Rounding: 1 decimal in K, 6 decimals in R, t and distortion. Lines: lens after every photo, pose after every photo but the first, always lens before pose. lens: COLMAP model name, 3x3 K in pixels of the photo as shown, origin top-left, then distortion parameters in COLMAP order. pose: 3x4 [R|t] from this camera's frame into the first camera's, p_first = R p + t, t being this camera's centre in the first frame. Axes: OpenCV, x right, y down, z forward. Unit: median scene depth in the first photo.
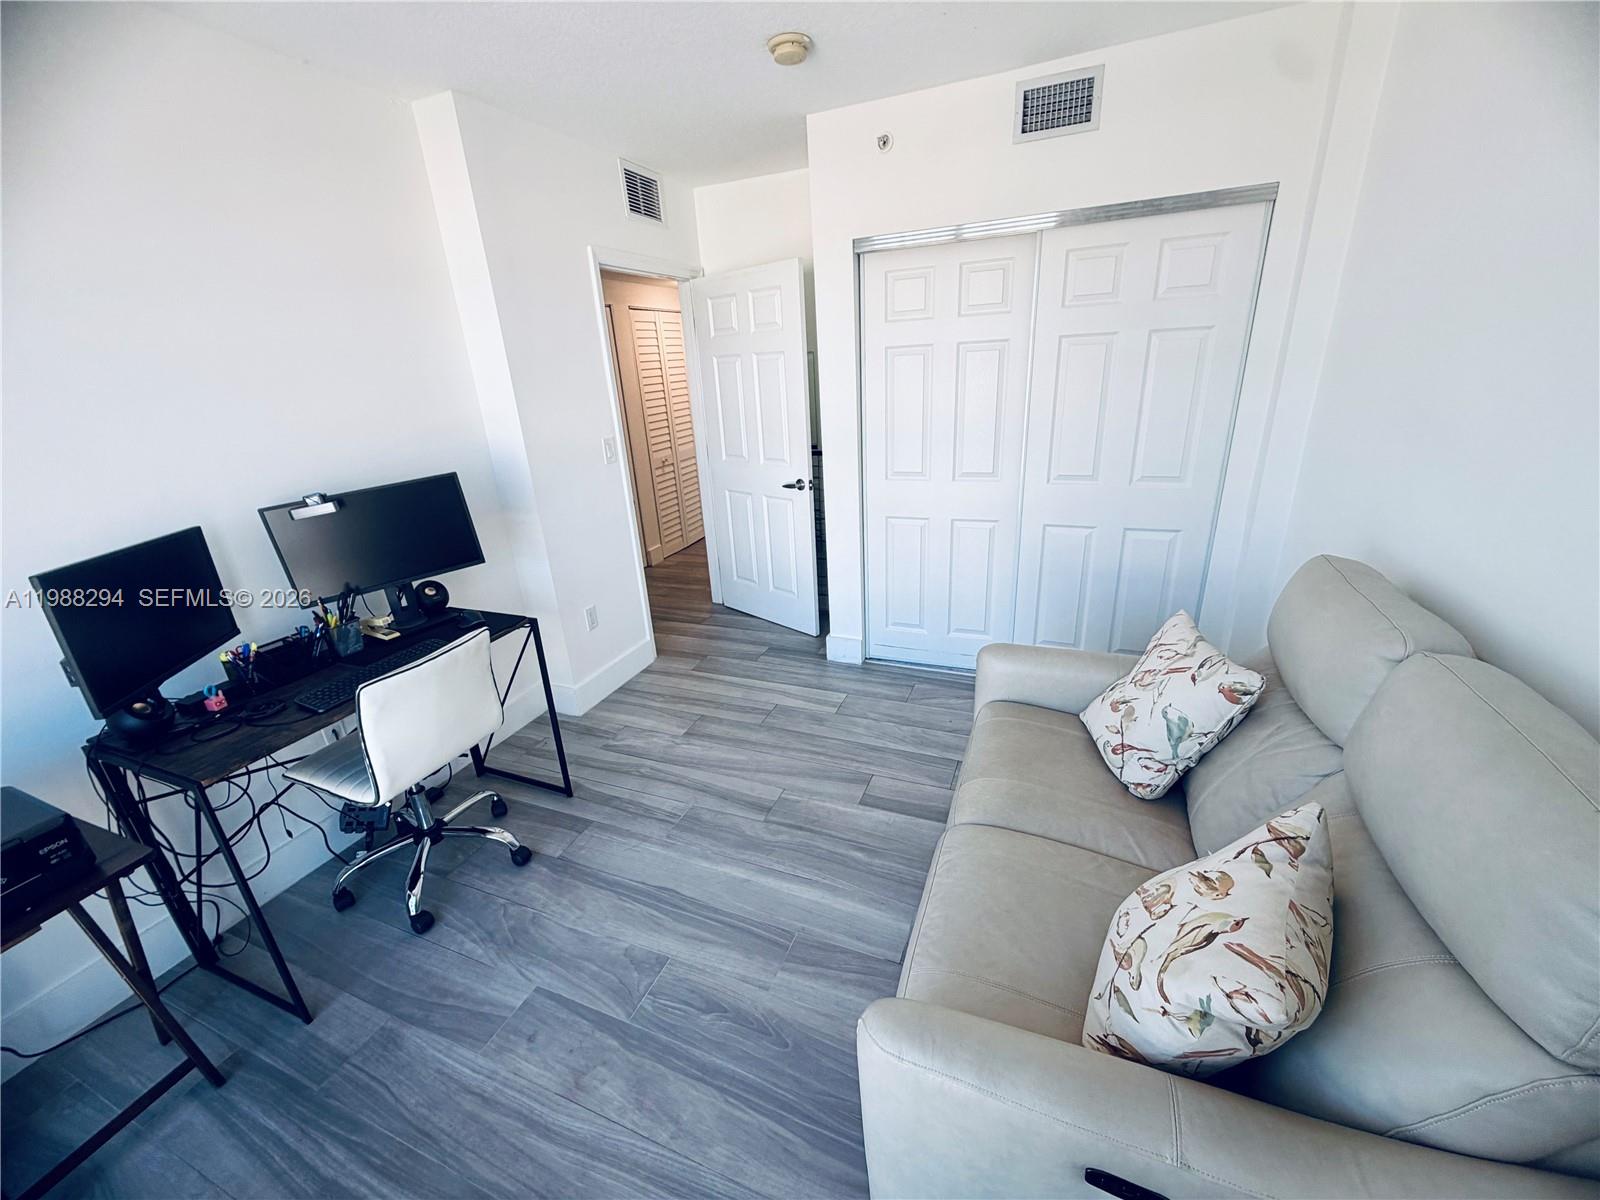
lens RADIAL K [[634.5, 0, 796.5], [0, 634.5, 598.0], [0, 0, 1]] dist [-0.002487, 0.000886]
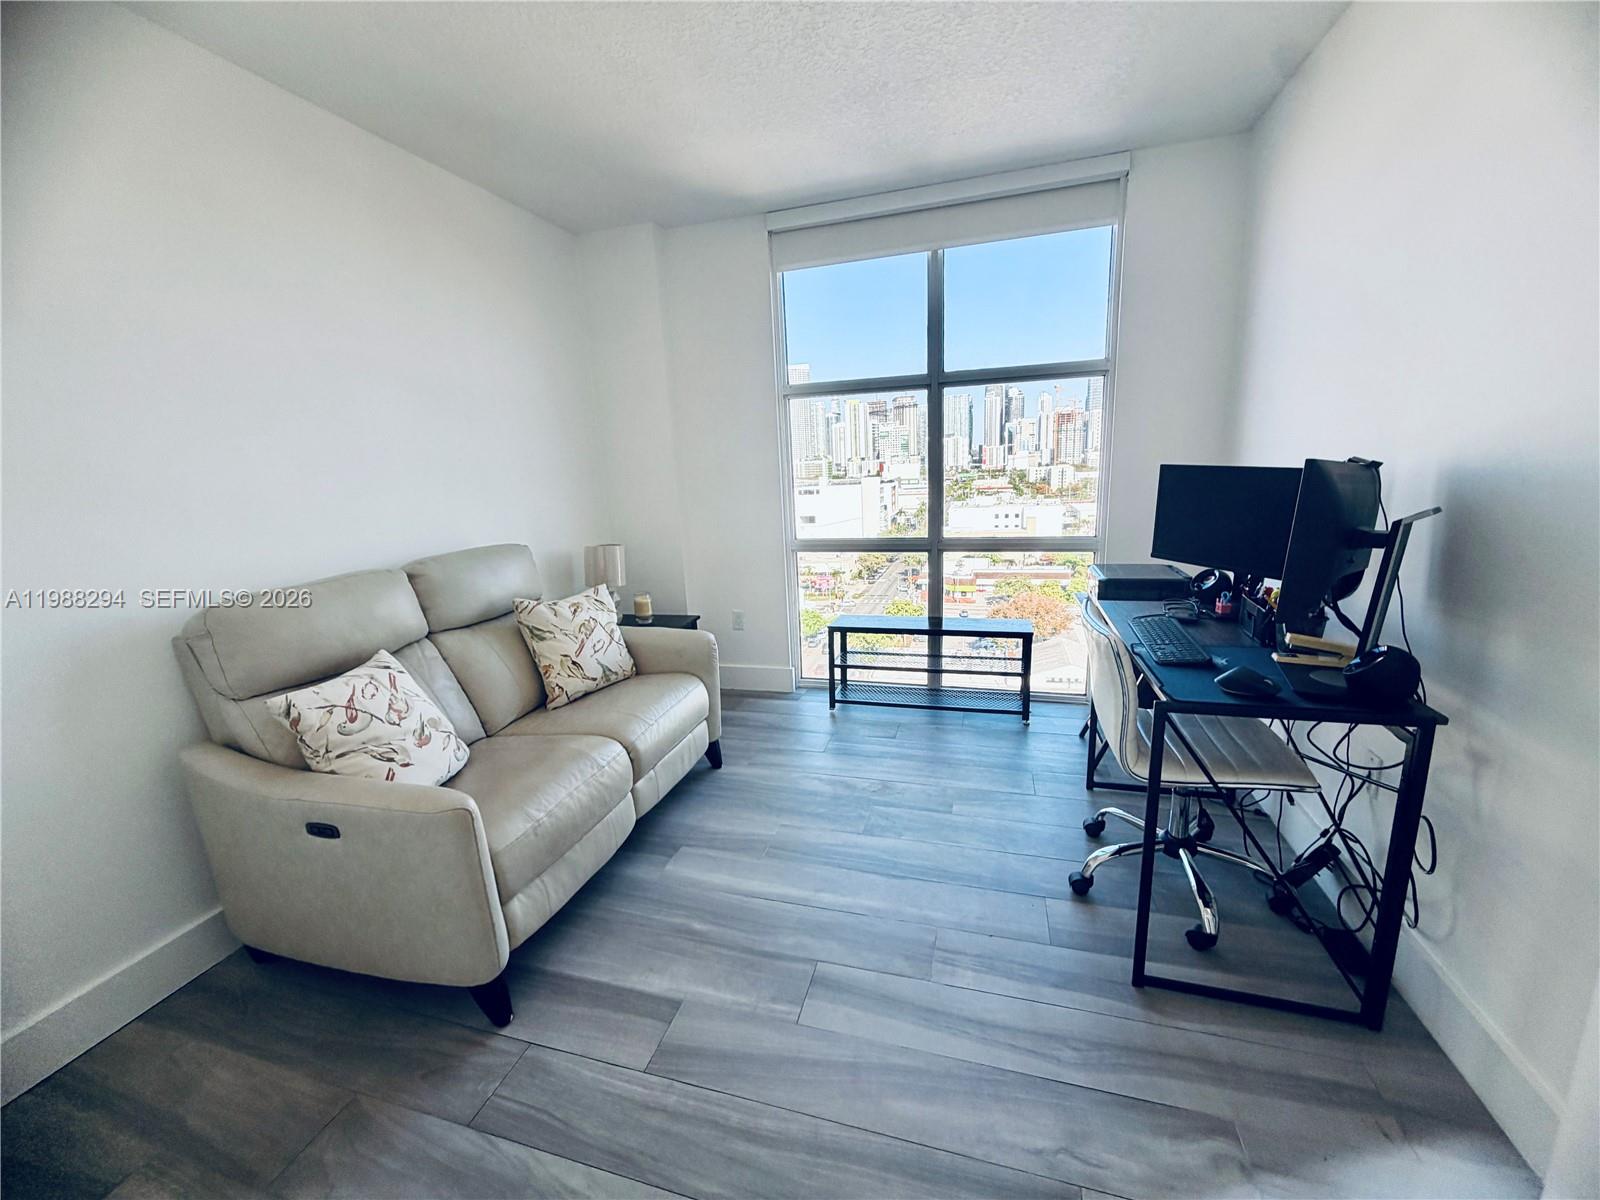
lens RADIAL K [[634.3, 0, 797.2], [0, 634.3, 598.8], [0, 0, 1]] dist [-0.000828, 0.000262]
pose [[-0.989197, 0.123190, -0.079459, -0.022697], [0.059992, 0.834766, 0.547327, -0.411995], [0.133755, 0.536647, -0.833138, 1.394876]]
